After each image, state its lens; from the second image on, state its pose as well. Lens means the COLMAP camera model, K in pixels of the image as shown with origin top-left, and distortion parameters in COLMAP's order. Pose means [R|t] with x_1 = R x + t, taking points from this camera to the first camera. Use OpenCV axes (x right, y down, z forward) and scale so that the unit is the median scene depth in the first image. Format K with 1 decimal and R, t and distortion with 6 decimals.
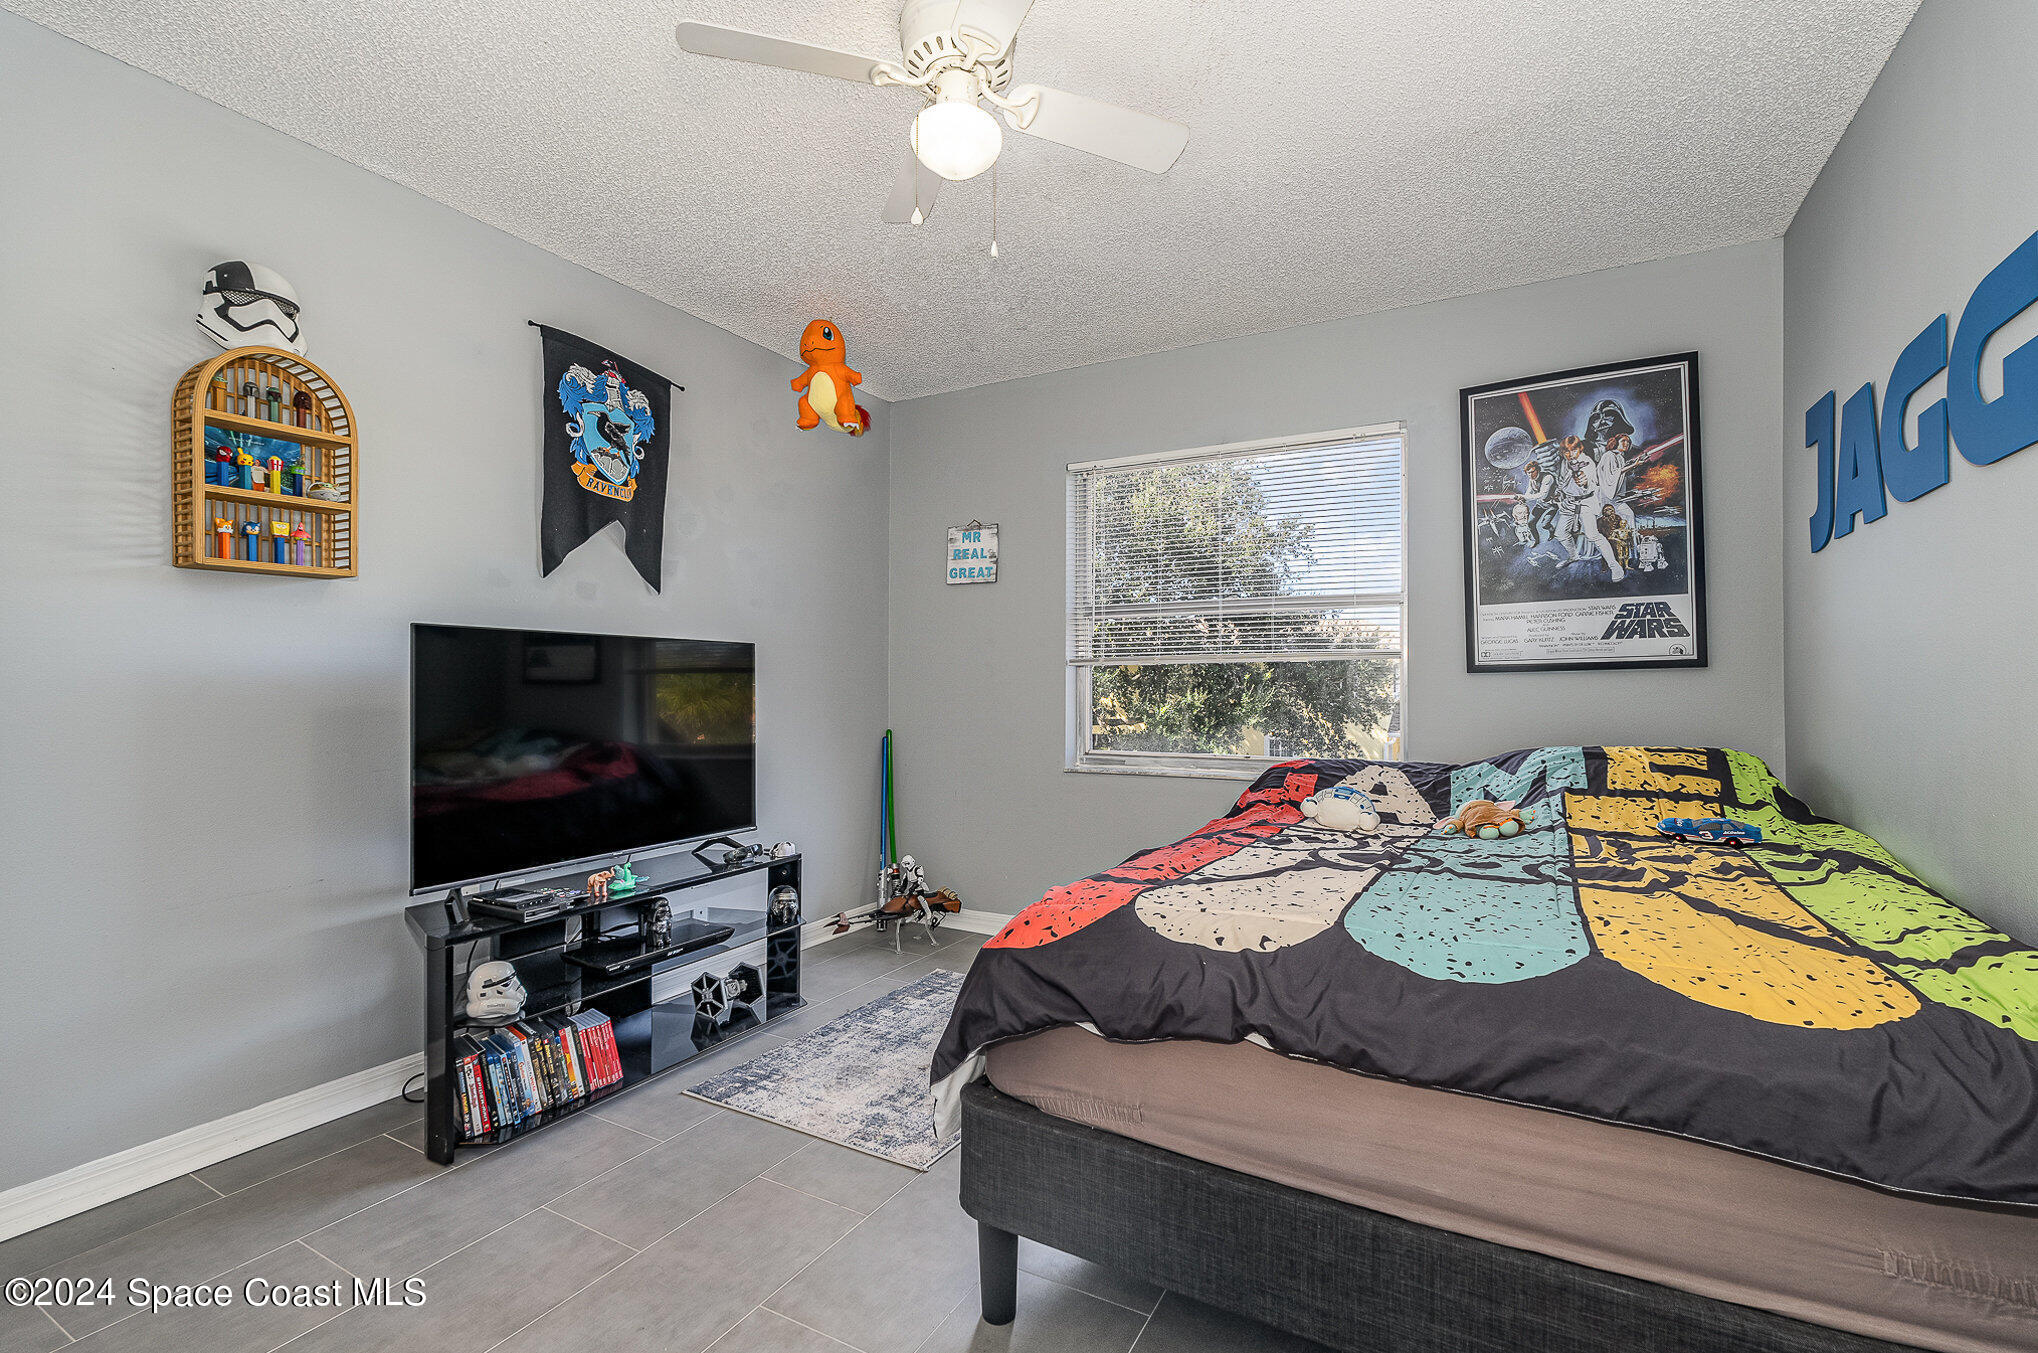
lens RADIAL K [[907.2, 0, 1030.0], [0, 907.2, 673.3], [0, 0, 1]] dist [-0.002121, 0.000035]
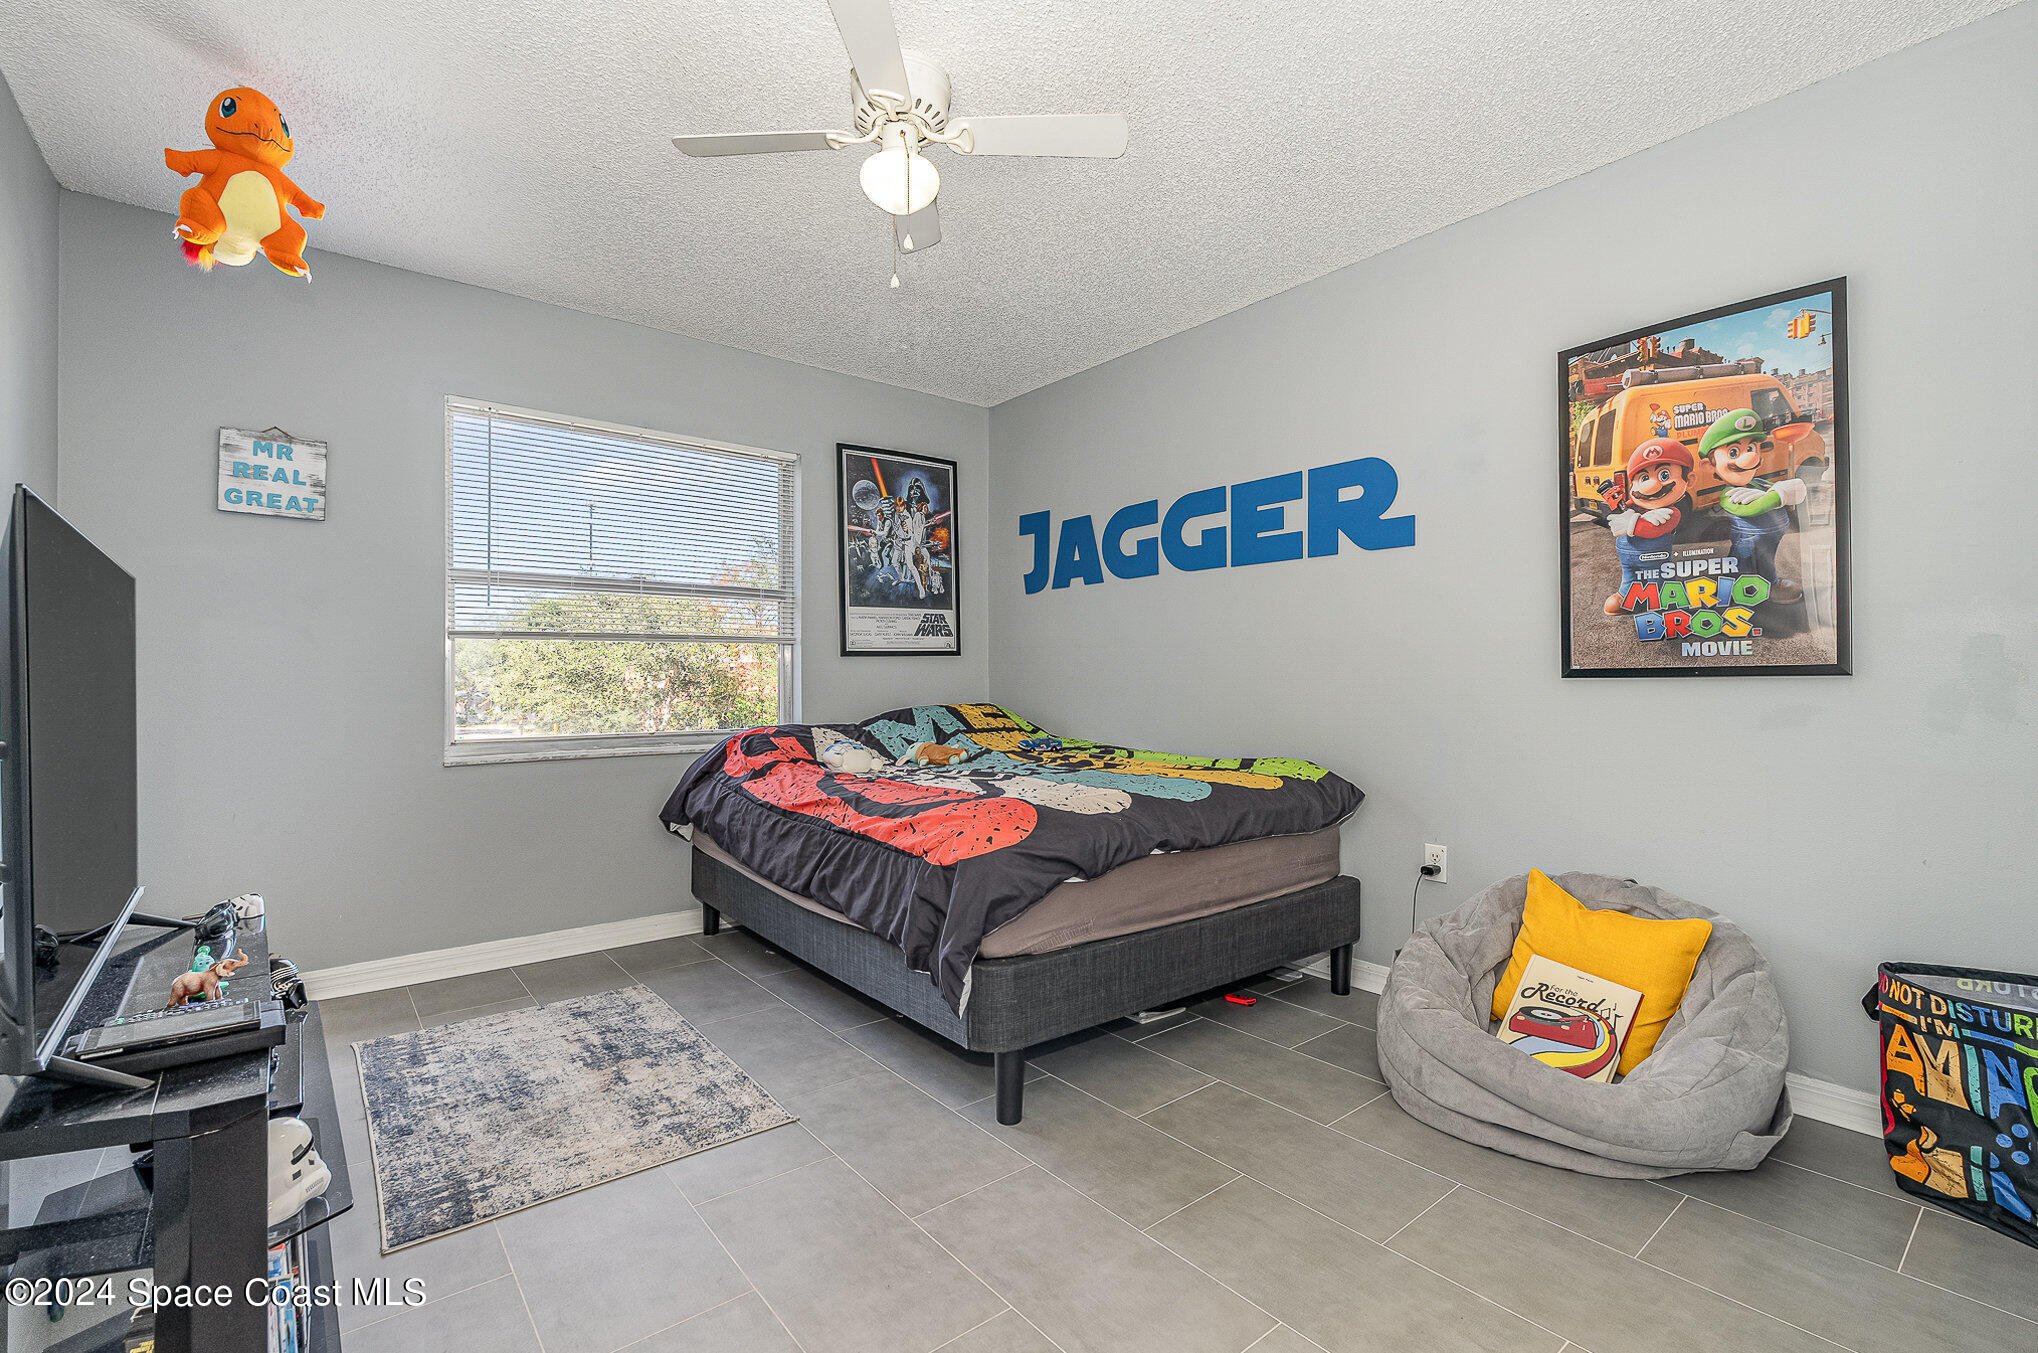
lens RADIAL K [[907.2, 0, 1027.8], [0, 907.2, 677.6], [0, 0, 1]] dist [-0.002121, 0.000035]
pose [[0.364473, 0.001424, 0.931213, -0.703107], [-0.010011, 0.999947, 0.002389, 0.026453], [-0.931160, -0.010193, 0.364468, 0.270222]]
